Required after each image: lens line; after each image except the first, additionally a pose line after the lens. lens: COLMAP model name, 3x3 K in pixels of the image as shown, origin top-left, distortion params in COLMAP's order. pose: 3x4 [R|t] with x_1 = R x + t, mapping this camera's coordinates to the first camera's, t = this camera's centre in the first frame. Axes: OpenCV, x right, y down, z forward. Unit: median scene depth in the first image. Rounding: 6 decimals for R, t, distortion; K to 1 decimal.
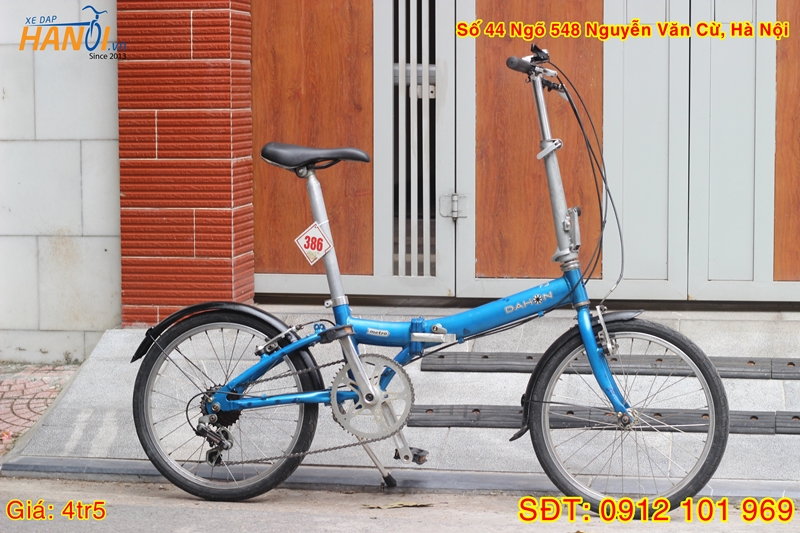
lens RADIAL K [[1895.7, 0, 400.0], [0, 1895.7, 266.5], [0, 0, 1]] dist [-0.084242, -0.319193]
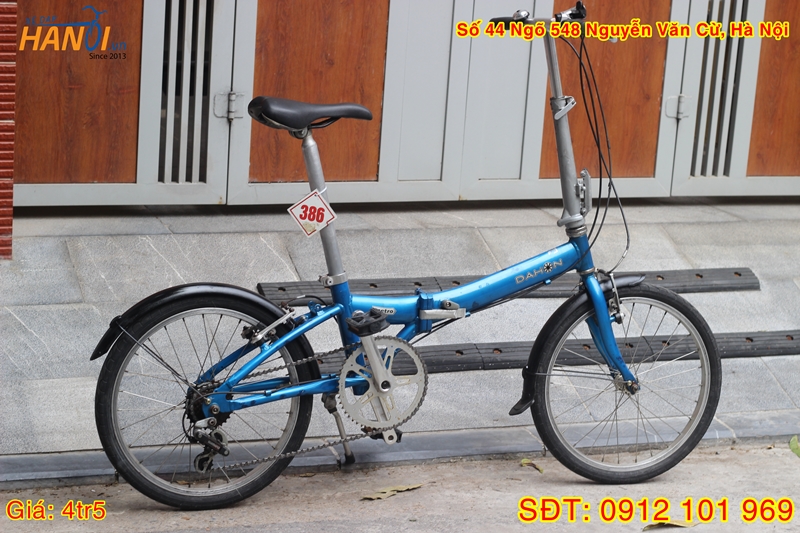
lens RADIAL K [[1895.7, 0, 400.0], [0, 1895.7, 266.5], [0, 0, 1]] dist [-0.084242, -0.319193]
pose [[0.856275, -0.065197, 0.512389, -0.452329], [-0.022956, 0.986218, 0.163850, -0.129951], [-0.516010, -0.152063, 0.842977, 0.234660]]
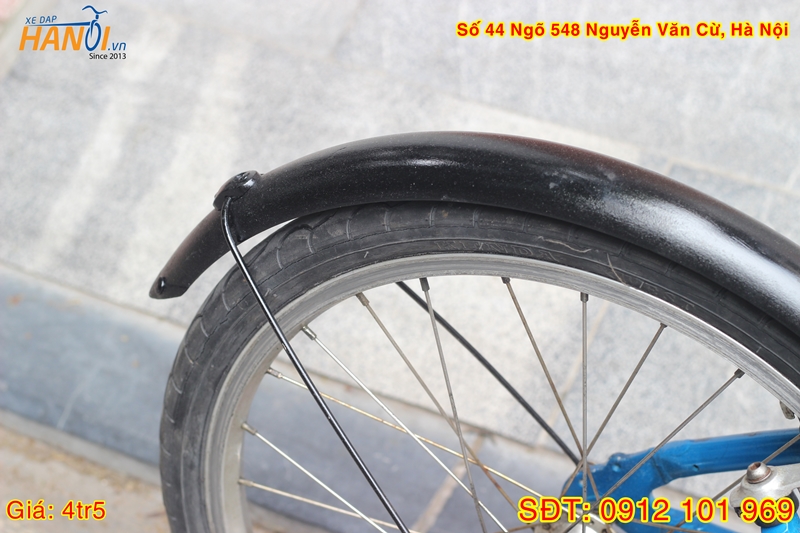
lens RADIAL K [[1926.3, 0, 400.0], [0, 1926.3, 266.5], [0, 0, 1]] dist [-0.107257, -0.018291]
pose [[0.968600, 0.181034, -0.170414, -0.079245], [-0.051924, 0.817607, 0.573431, -0.077721], [0.243142, -0.546576, 0.801334, 0.839443]]
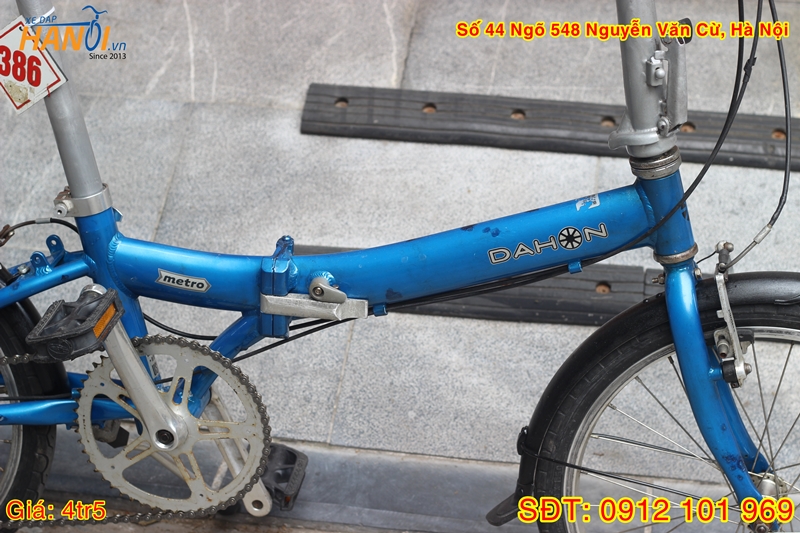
lens RADIAL K [[1895.7, 0, 400.0], [0, 1895.7, 266.5], [0, 0, 1]] dist [-0.084242, -0.319193]
pose [[0.999113, -0.000891, 0.042092, 0.018257], [-0.016911, 0.907086, 0.420607, -0.141469], [-0.038555, -0.420945, 0.906266, 0.603627]]
